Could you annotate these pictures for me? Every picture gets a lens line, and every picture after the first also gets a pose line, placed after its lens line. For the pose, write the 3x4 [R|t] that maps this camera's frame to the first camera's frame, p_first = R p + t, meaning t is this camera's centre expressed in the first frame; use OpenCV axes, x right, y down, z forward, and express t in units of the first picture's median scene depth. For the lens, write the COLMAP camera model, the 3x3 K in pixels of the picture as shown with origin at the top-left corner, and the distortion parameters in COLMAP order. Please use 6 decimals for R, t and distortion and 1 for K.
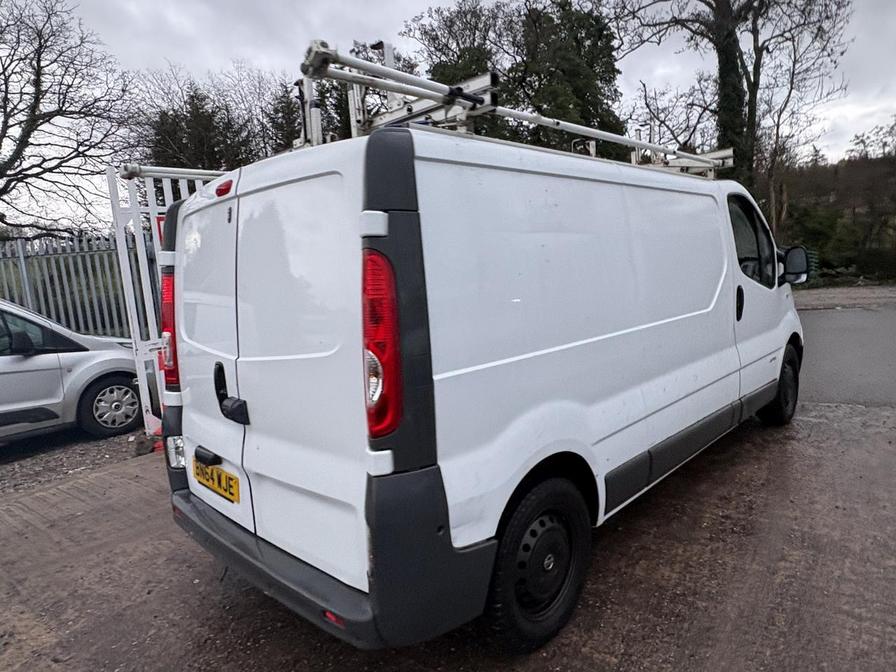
lens RADIAL K [[564.9, 0, 445.7], [0, 564.9, 328.9], [0, 0, 1]] dist [0.002504, 0.000032]
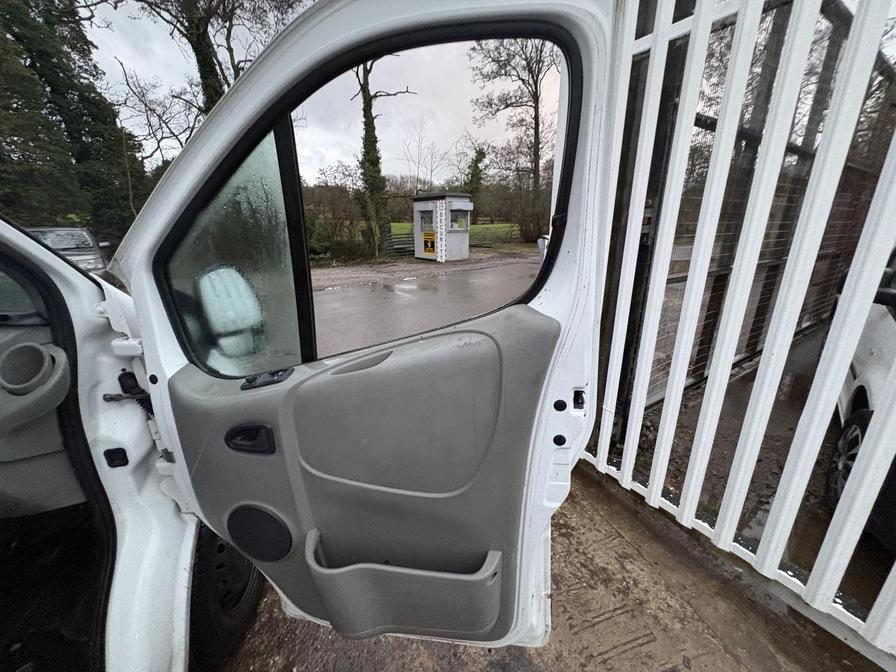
lens RADIAL K [[357.5, 0, 454.4], [0, 357.5, 335.8], [0, 0, 1]] dist [-0.004046, 0.001116]
pose [[0.582571, -0.183728, 0.791742, 0.104016], [0.078831, 0.982296, 0.169943, -0.024184], [-0.808948, -0.036590, 0.586740, 0.140319]]
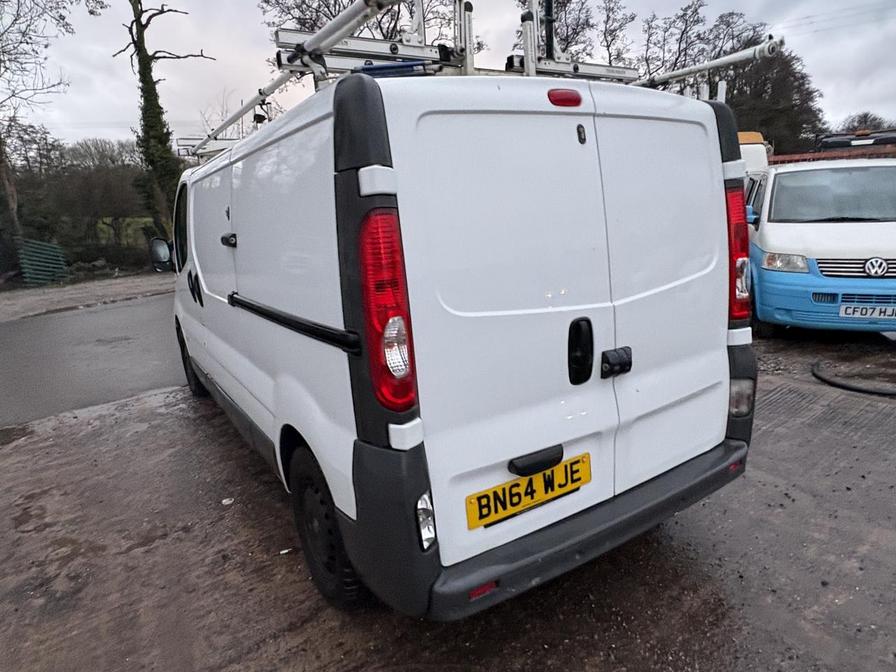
lens RADIAL K [[564.9, 0, 448.4], [0, 564.9, 332.4], [0, 0, 1]] dist [0.002504, 0.000032]
pose [[0.221310, -0.149998, 0.963599, -0.135751], [0.149485, 0.981640, 0.118474, -0.004820], [-0.963678, 0.117825, 0.239669, 0.110342]]
